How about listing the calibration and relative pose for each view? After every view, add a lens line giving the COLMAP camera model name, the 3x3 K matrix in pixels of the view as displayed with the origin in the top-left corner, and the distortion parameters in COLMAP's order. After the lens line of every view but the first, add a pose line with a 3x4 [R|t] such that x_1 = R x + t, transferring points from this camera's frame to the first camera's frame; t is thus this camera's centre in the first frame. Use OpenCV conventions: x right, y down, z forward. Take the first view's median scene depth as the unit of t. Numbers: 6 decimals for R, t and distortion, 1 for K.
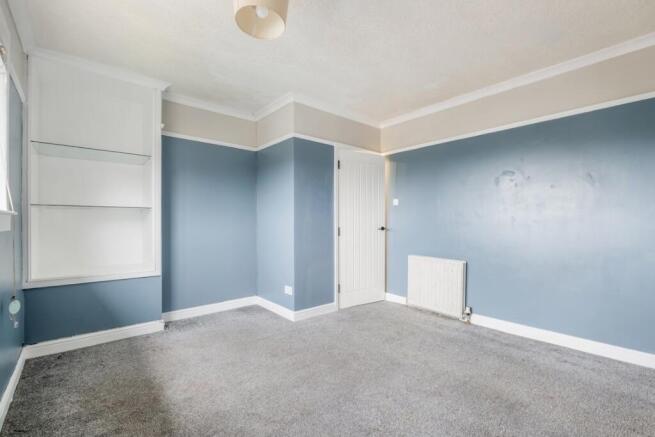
lens RADIAL K [[290.1, 0, 325.7], [0, 290.1, 222.0], [0, 0, 1]] dist [-0.002842, -0.002965]
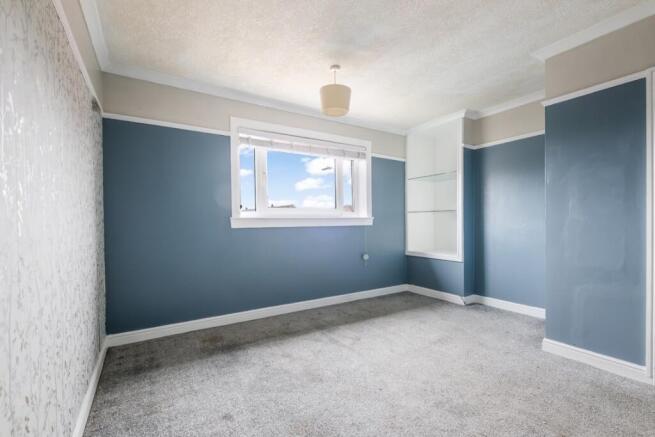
lens RADIAL K [[290.1, 0, 326.1], [0, 290.1, 219.3], [0, 0, 1]] dist [-0.002842, -0.002965]
pose [[-0.148088, -0.004377, -0.988965, 0.745066], [0.012787, 0.999898, -0.006340, -0.004829], [0.988892, -0.013585, -0.148017, 0.558907]]
